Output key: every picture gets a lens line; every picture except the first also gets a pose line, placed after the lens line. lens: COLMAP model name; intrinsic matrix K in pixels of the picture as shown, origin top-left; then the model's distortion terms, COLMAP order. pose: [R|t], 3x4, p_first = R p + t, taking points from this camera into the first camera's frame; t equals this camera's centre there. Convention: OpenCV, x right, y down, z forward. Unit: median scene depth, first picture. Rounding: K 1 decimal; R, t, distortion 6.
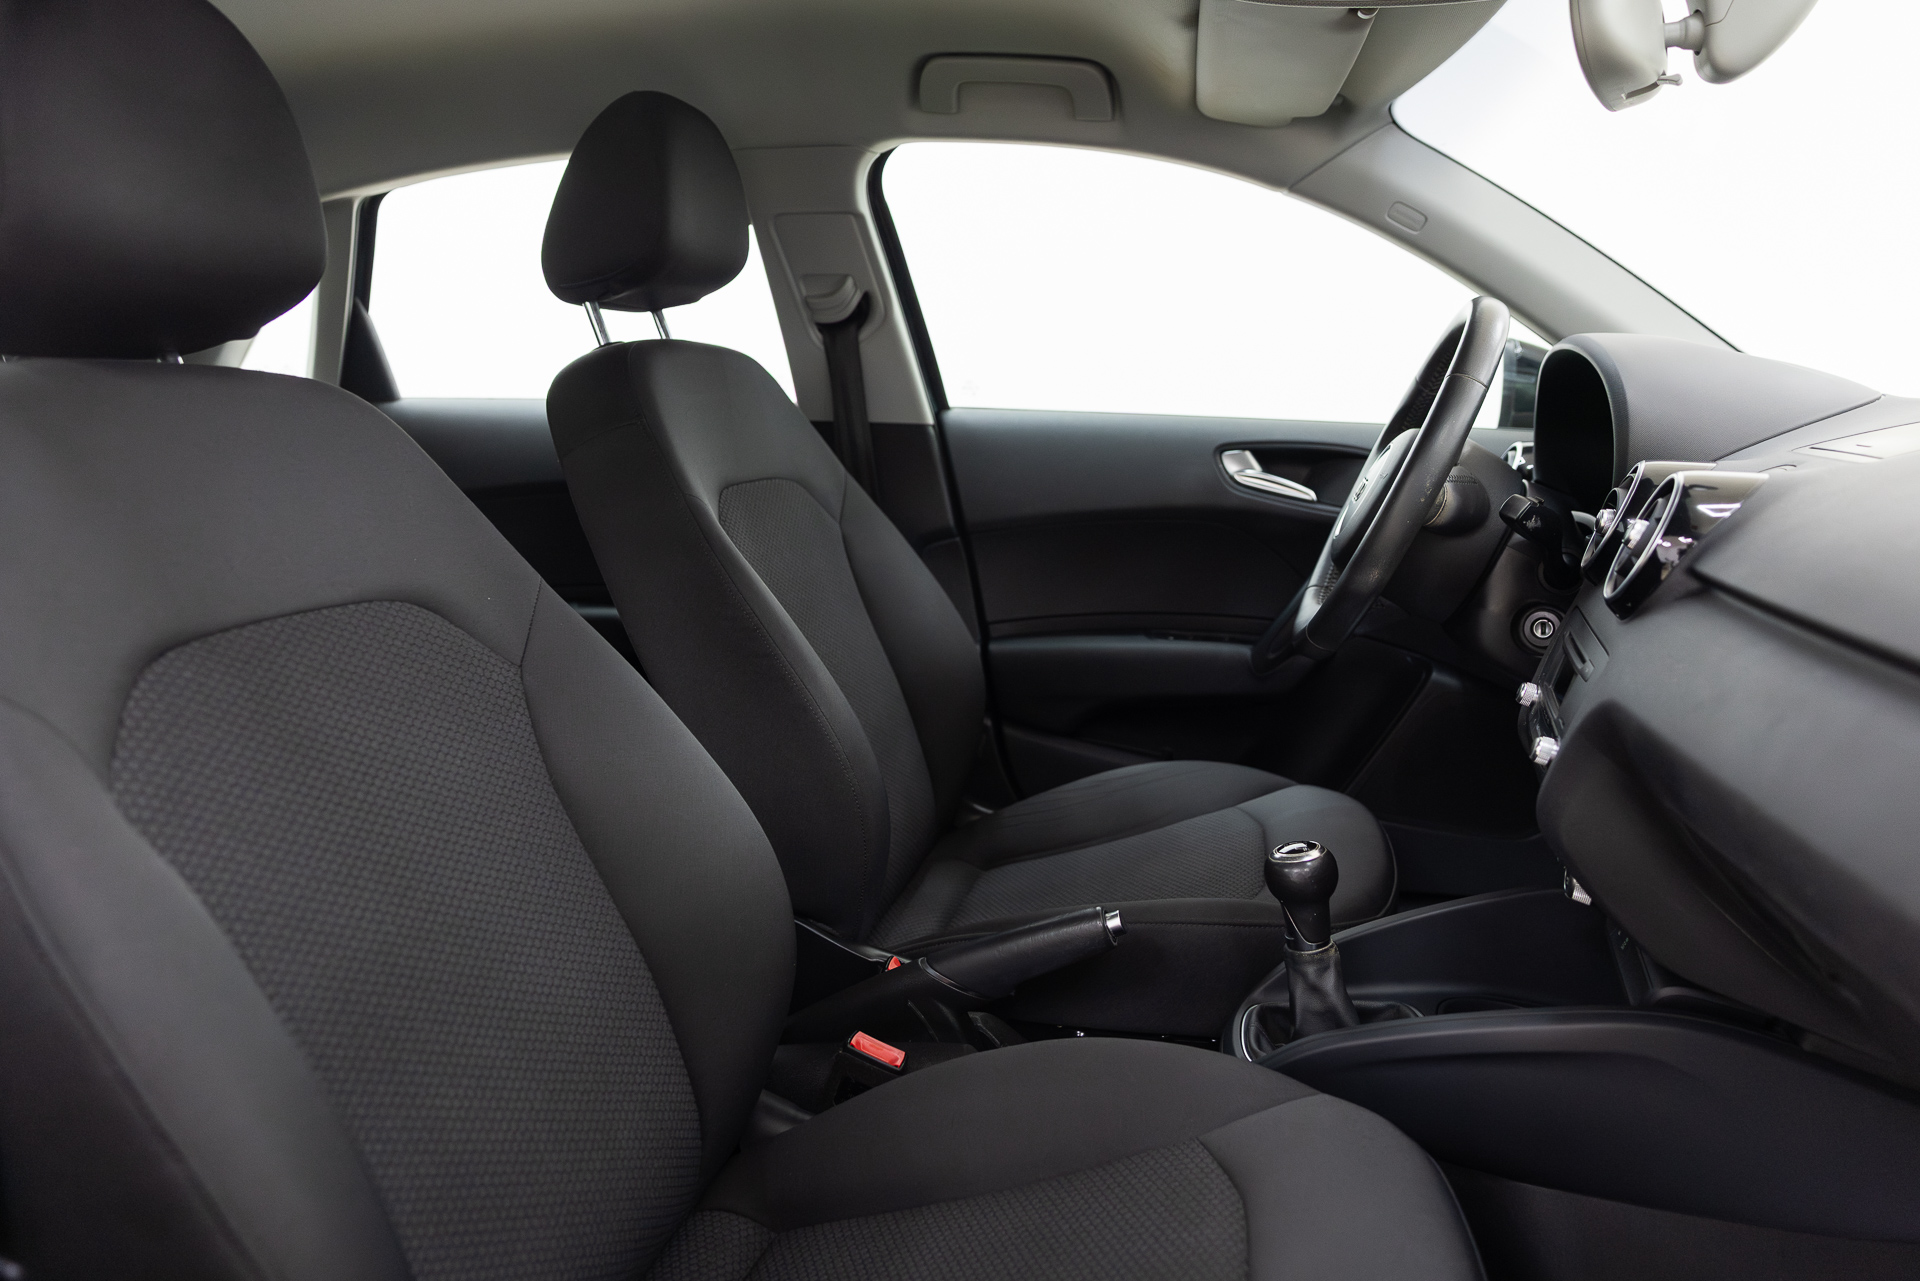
lens RADIAL K [[1312.8, 0, 960.0], [0, 1312.8, 640.5], [0, 0, 1]] dist [-0.007019, 0.000933]
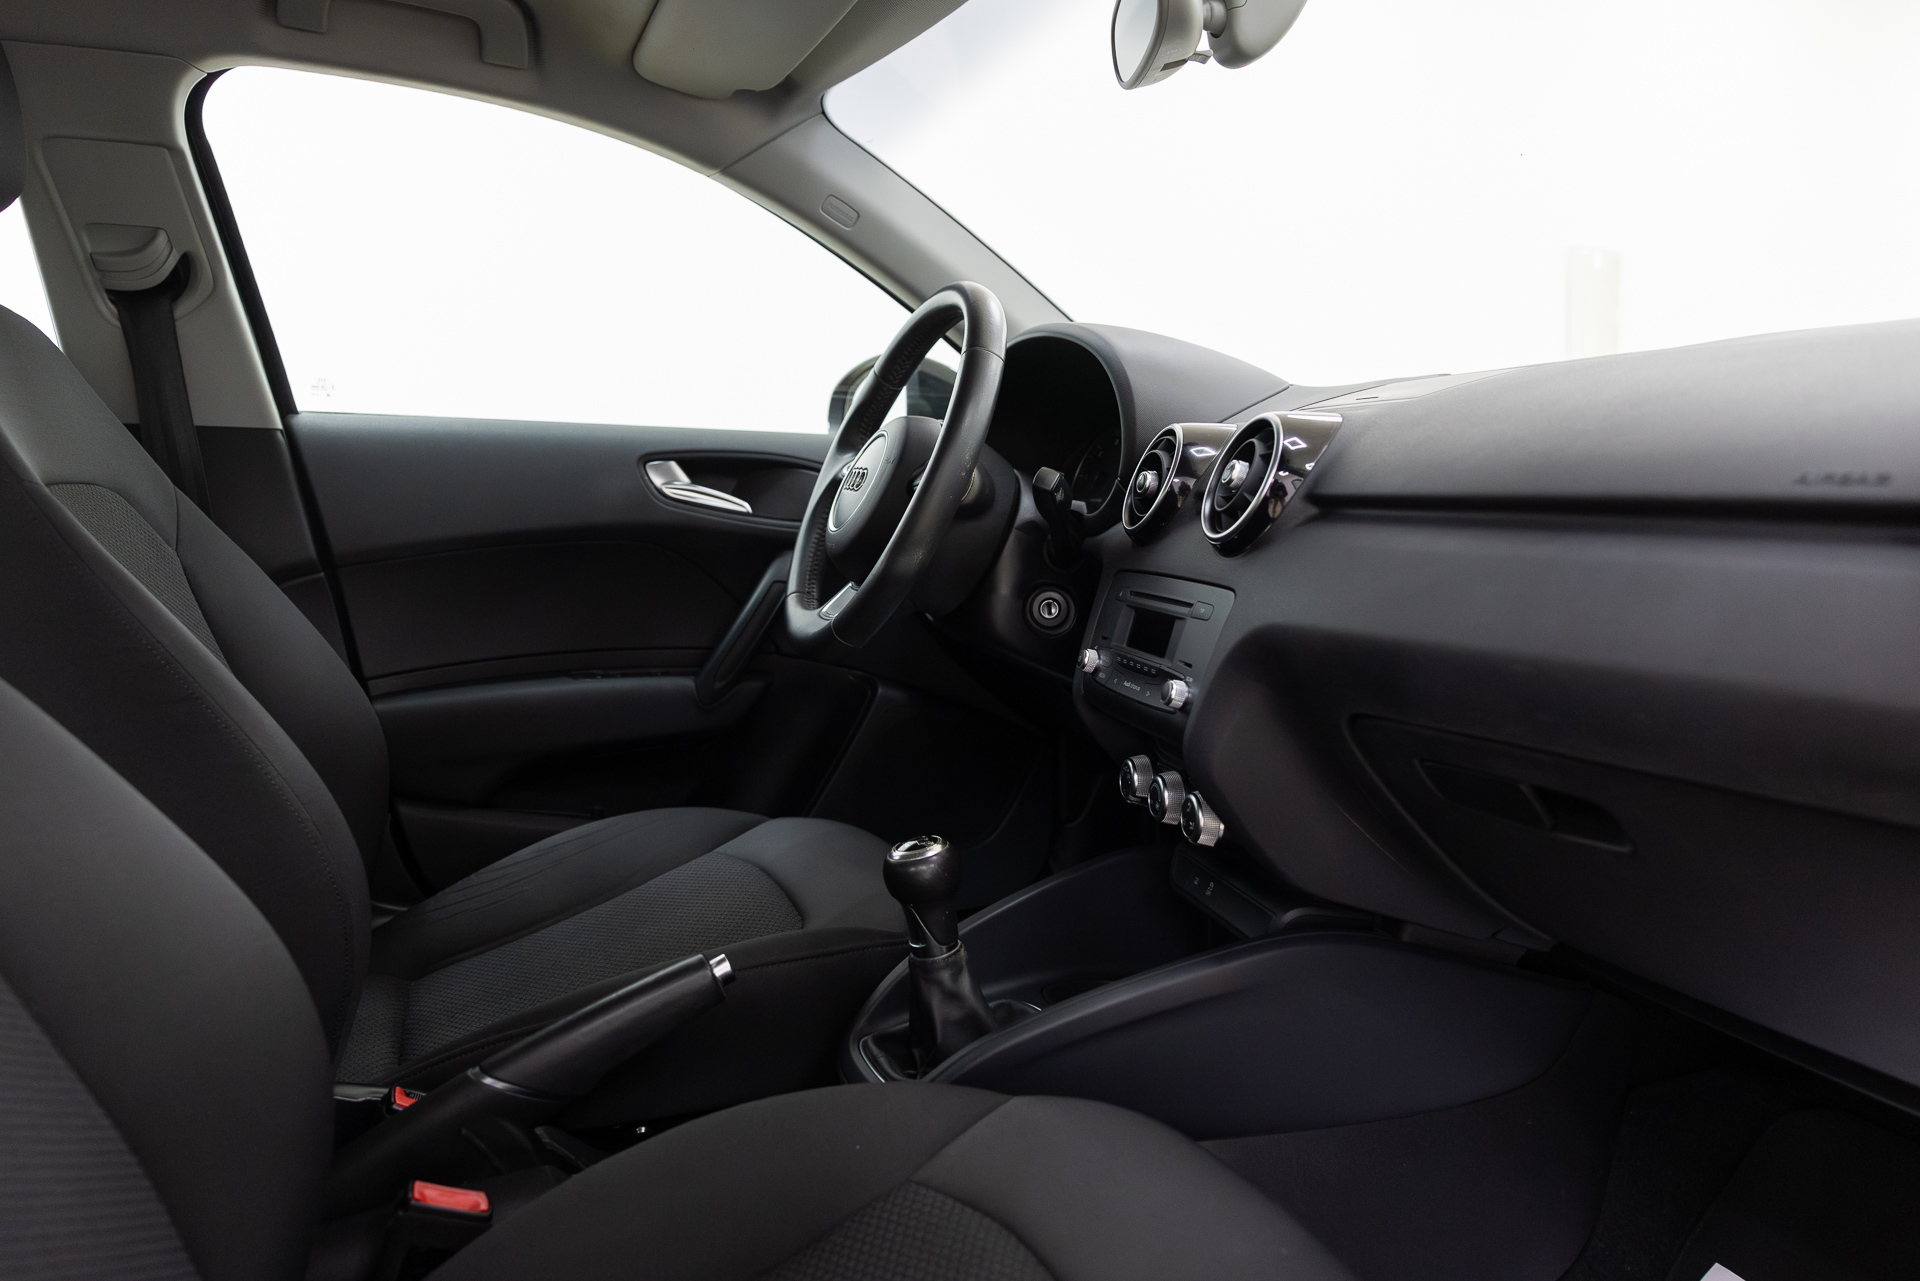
lens RADIAL K [[1391.3, 0, 960.0], [0, 1391.3, 640.5], [0, 0, 1]] dist [-0.014753, -0.002371]
pose [[0.845411, -0.064615, 0.530194, -0.147559], [0.100005, 0.994250, -0.038290, 0.039707], [-0.524671, 0.085393, 0.847011, 0.109662]]
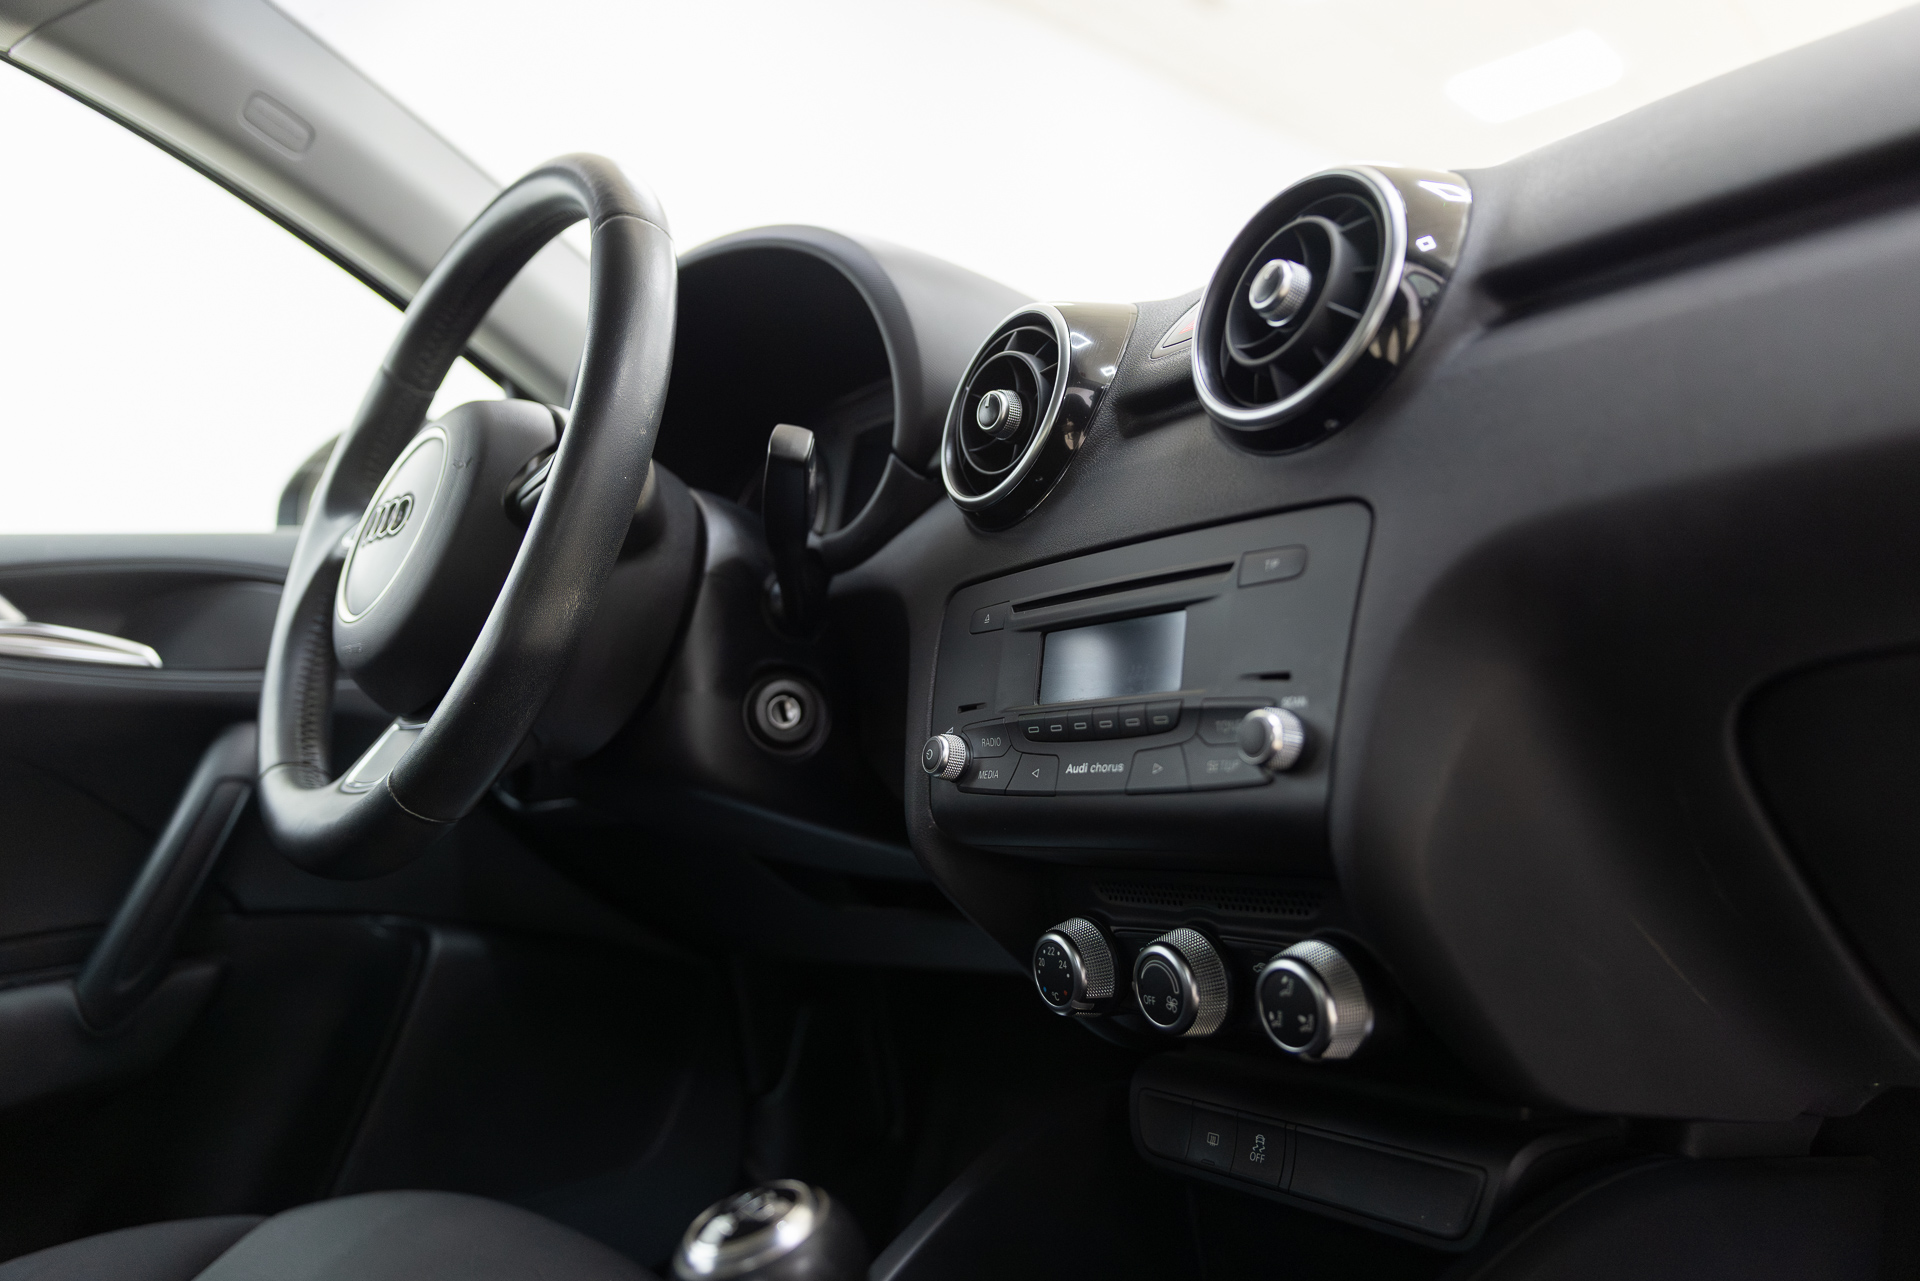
lens RADIAL K [[1490.4, 0, 1005.0], [0, 1490.4, 632.1], [0, 0, 1]] dist [0.002421, 0.002921]
pose [[0.577848, -0.072351, 0.812931, -0.018579], [0.279652, 0.953317, -0.113936, 0.047263], [-0.766738, 0.293176, 0.571105, 0.447261]]
